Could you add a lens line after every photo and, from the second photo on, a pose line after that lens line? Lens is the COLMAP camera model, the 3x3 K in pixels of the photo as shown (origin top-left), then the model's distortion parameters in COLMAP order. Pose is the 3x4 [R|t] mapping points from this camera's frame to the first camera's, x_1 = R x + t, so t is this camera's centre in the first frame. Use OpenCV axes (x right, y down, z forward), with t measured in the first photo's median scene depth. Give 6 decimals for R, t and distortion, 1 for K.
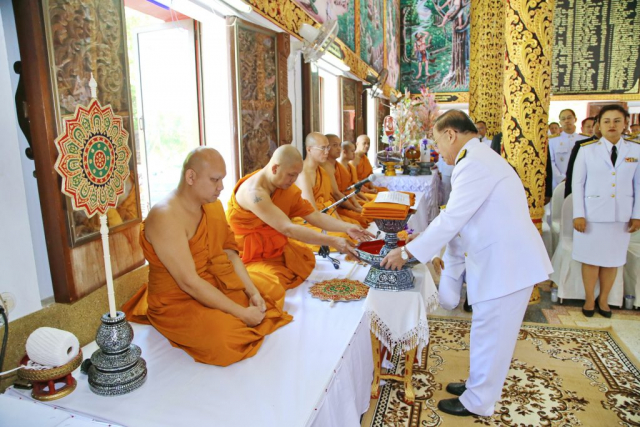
lens RADIAL K [[428.9, 0, 321.5], [0, 428.9, 219.9], [0, 0, 1]] dist [-0.121561, 0.063300]
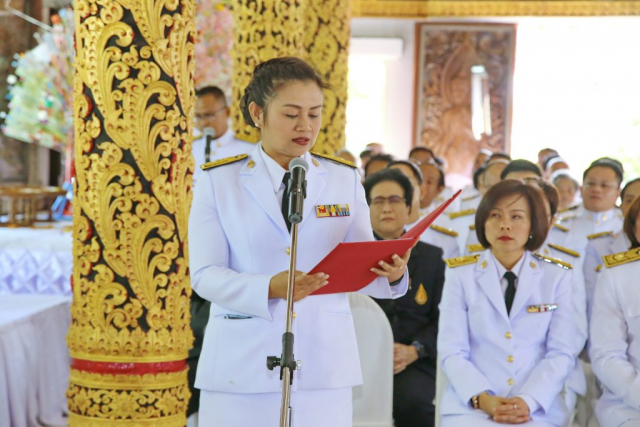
lens RADIAL K [[1560.6, 0, 320.1], [0, 1560.6, 218.1], [0, 0, 1]] dist [0.455317, 0.000000]
pose [[0.980295, 0.030387, 0.195190, 0.560249], [-0.006257, 0.992379, -0.123065, 0.060084], [-0.197442, 0.119419, 0.973014, -0.563861]]
